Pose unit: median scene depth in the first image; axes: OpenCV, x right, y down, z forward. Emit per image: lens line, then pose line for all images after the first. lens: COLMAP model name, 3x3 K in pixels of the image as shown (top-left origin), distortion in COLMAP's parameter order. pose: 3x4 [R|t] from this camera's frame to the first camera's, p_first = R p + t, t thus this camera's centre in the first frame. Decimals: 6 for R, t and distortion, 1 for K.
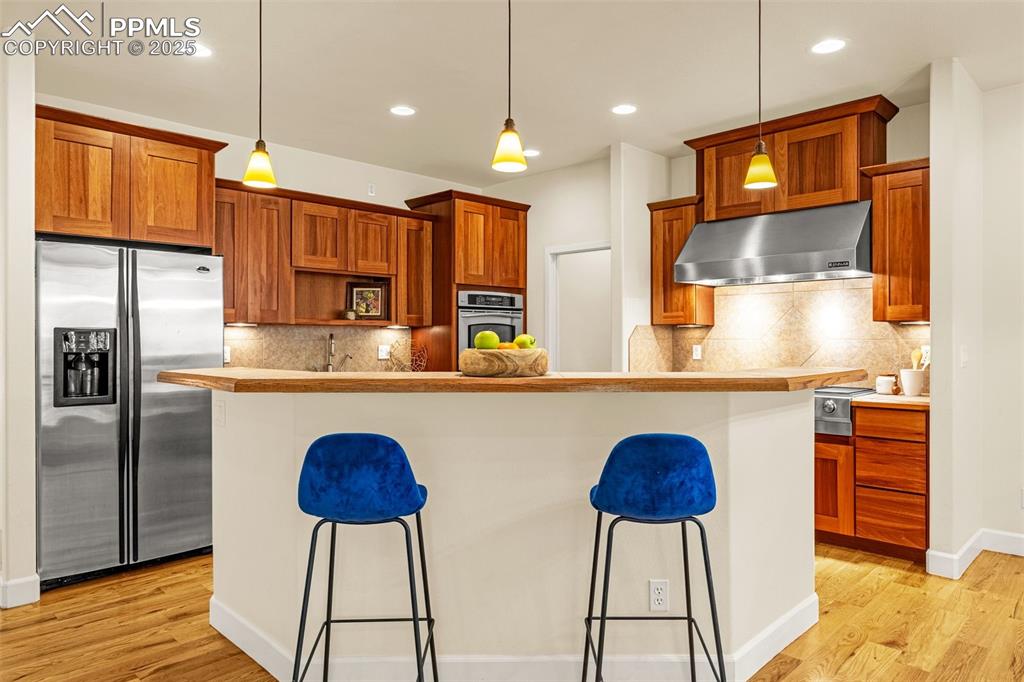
lens RADIAL K [[660.8, 0, 512.7], [0, 660.8, 335.5], [0, 0, 1]] dist [0.000883, -0.001260]
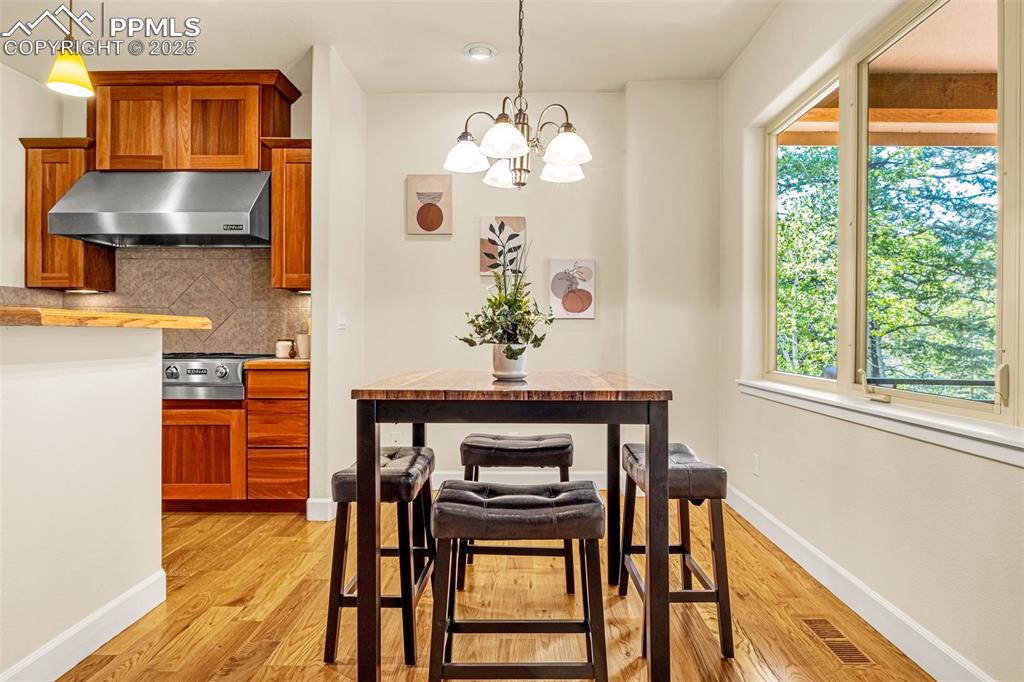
lens RADIAL K [[594.4, 0, 517.2], [0, 594.4, 334.1], [0, 0, 1]] dist [0.007214, 0.001902]
pose [[0.724058, 0.006634, 0.689708, 0.179498], [-0.006793, 0.999974, -0.002486, 0.049990], [-0.689706, -0.002885, 0.724084, 0.058398]]
